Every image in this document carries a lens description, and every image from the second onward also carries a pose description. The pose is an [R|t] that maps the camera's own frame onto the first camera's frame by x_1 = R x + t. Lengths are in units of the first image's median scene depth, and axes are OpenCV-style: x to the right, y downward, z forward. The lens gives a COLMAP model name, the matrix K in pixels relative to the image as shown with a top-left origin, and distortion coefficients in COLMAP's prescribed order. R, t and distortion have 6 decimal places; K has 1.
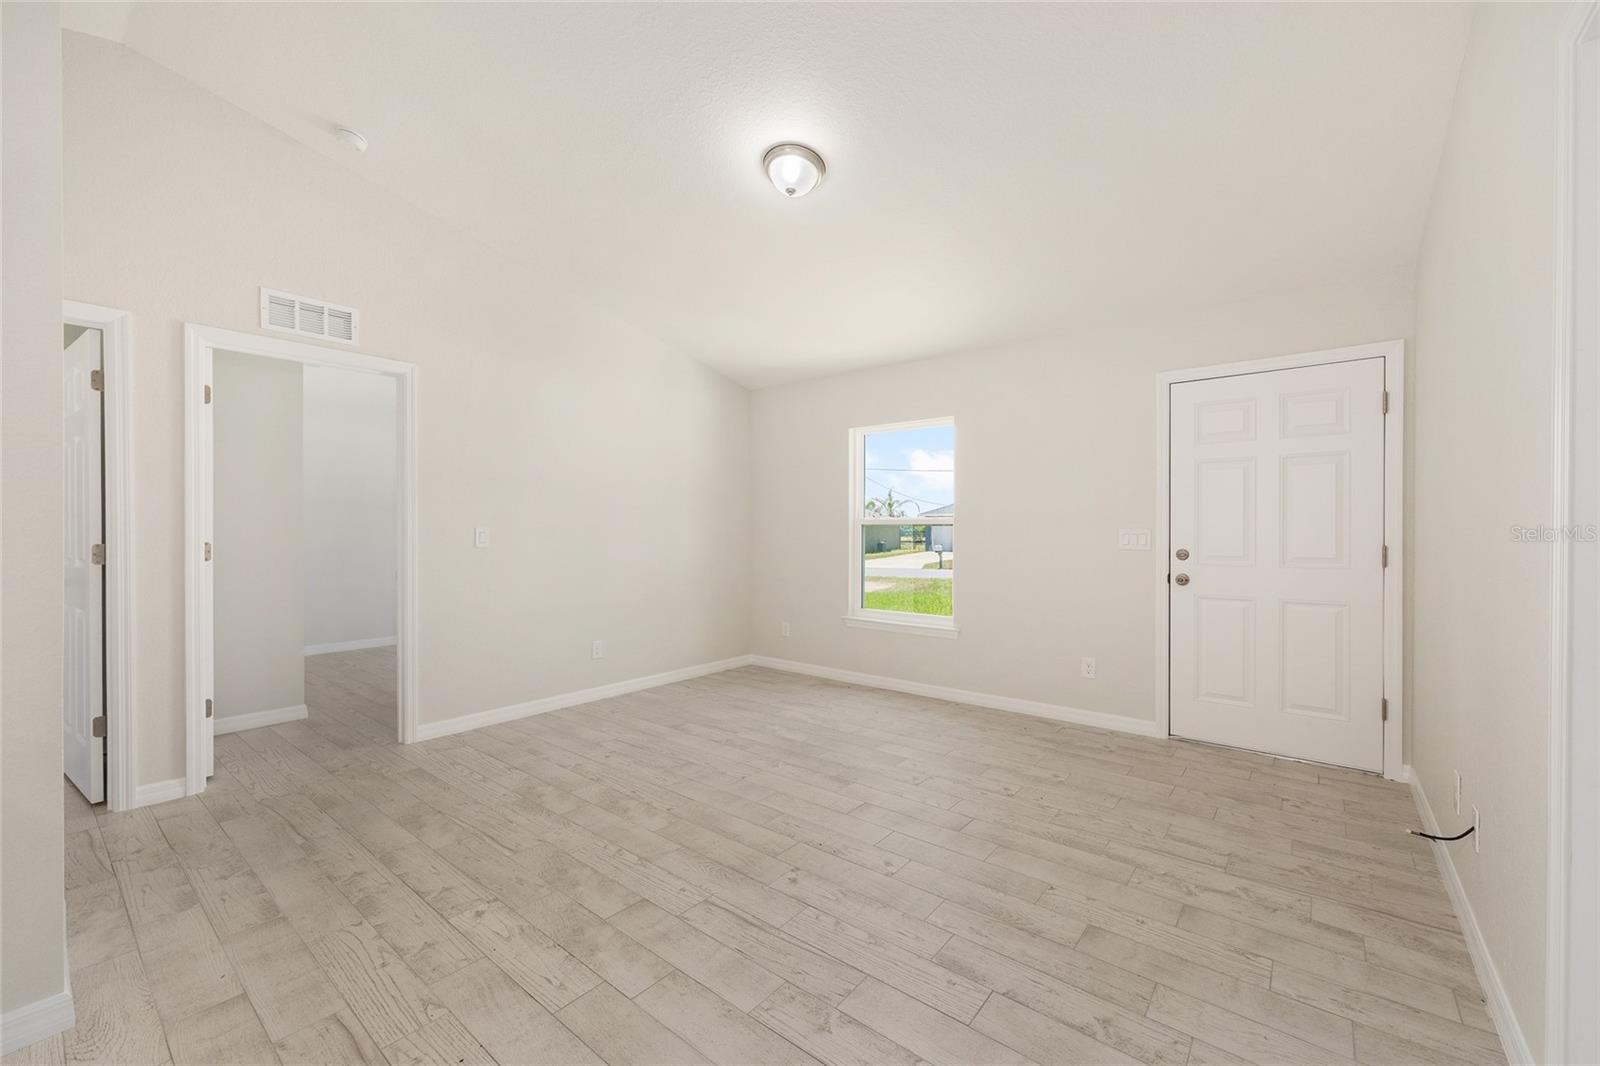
lens RADIAL K [[642.2, 0, 802.7], [0, 642.2, 532.4], [0, 0, 1]] dist [-0.001505, 0.001111]
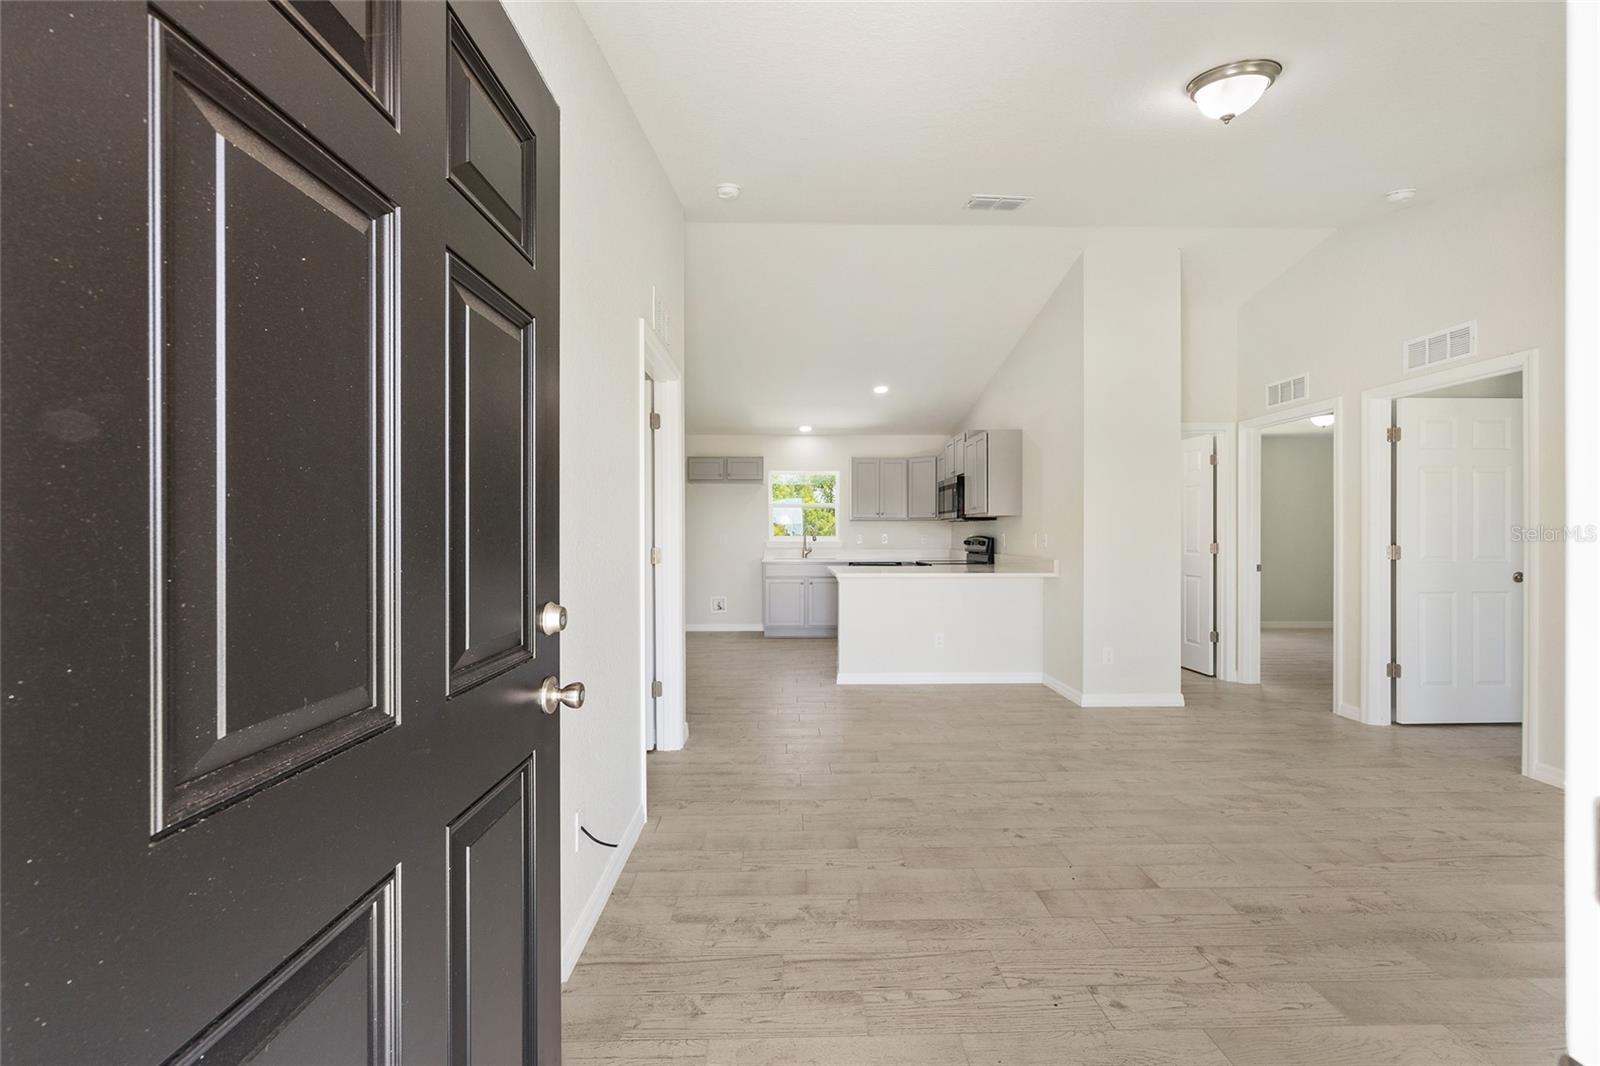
lens RADIAL K [[642.2, 0, 797.4], [0, 642.2, 538.4], [0, 0, 1]] dist [-0.001505, 0.001111]
pose [[-0.769616, 0.005768, -0.638481, 0.880538], [-0.000581, 0.999952, 0.009733, -0.011594], [0.638507, 0.007862, -0.769576, 1.238864]]
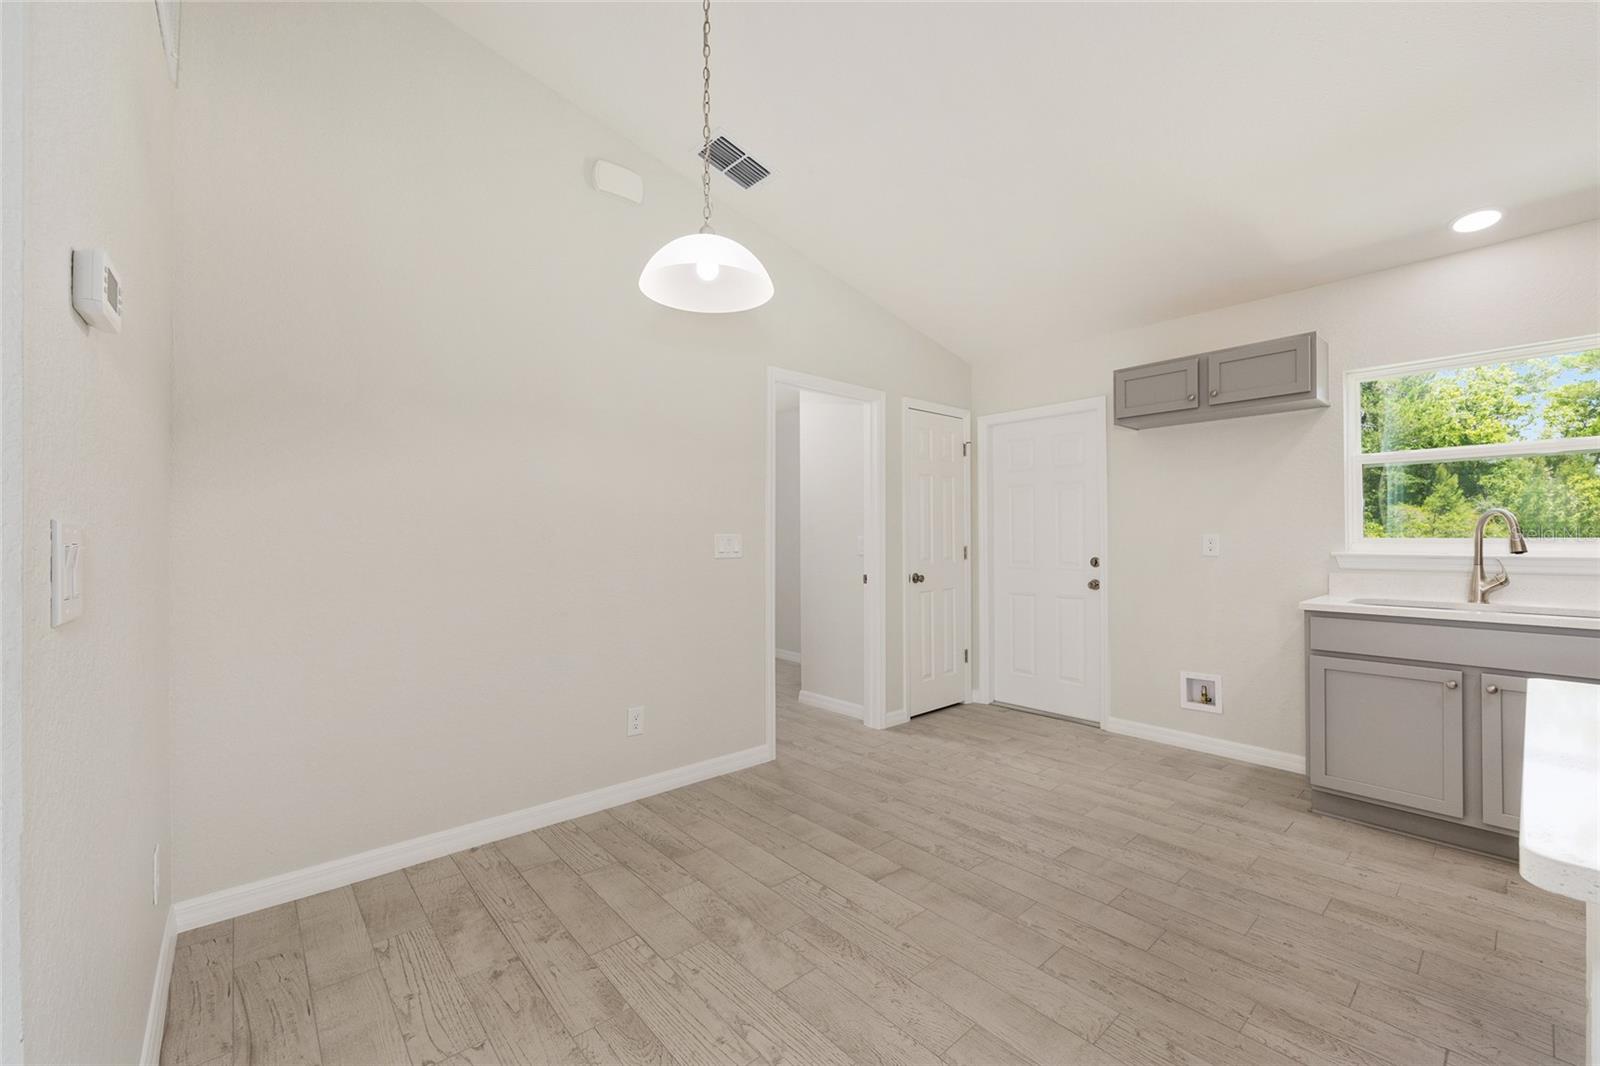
lens RADIAL K [[642.2, 0, 800.3], [0, 642.2, 535.9], [0, 0, 1]] dist [-0.001505, 0.001111]
pose [[-0.984703, -0.001092, 0.174238, -0.056429], [-0.000572, 0.999995, 0.003034, -0.001999], [-0.174241, 0.002888, -0.984699, 0.271999]]
